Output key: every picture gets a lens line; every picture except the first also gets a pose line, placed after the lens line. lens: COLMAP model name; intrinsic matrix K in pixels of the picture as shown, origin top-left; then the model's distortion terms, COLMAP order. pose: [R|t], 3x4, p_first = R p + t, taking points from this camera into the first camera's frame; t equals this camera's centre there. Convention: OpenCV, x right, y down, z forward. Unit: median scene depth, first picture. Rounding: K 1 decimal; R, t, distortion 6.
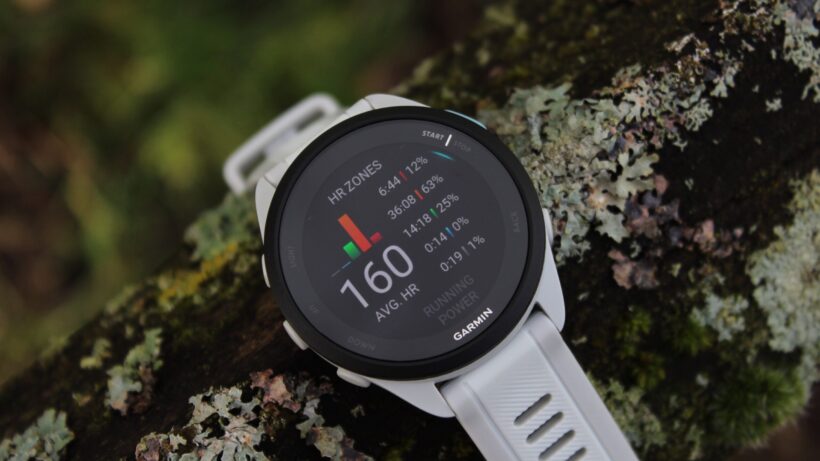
lens RADIAL K [[2009.8, 0, 410.0], [0, 2009.8, 230.5], [0, 0, 1]] dist [-0.009795, 0.271508]
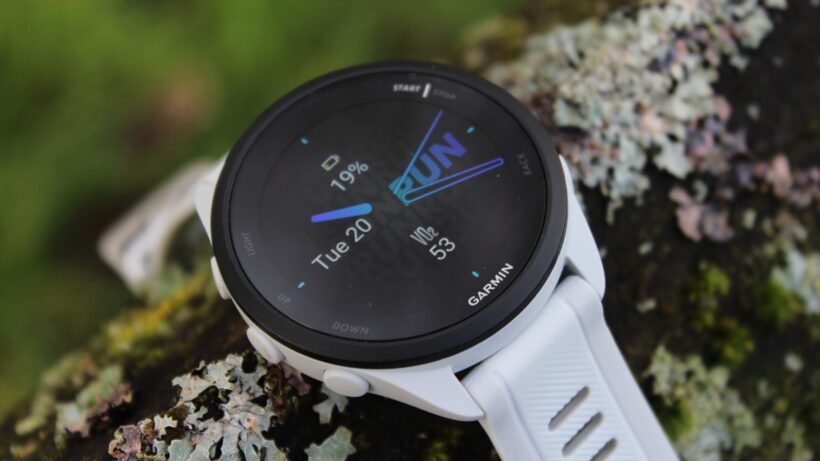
lens RADIAL K [[2009.8, 0, 410.0], [0, 2009.8, 230.5], [0, 0, 1]] dist [-0.009795, 0.271508]
pose [[0.993395, -0.068917, 0.091746, -0.084108], [0.091058, 0.959989, -0.264820, 0.235811], [-0.069824, 0.271425, 0.959923, 0.225391]]
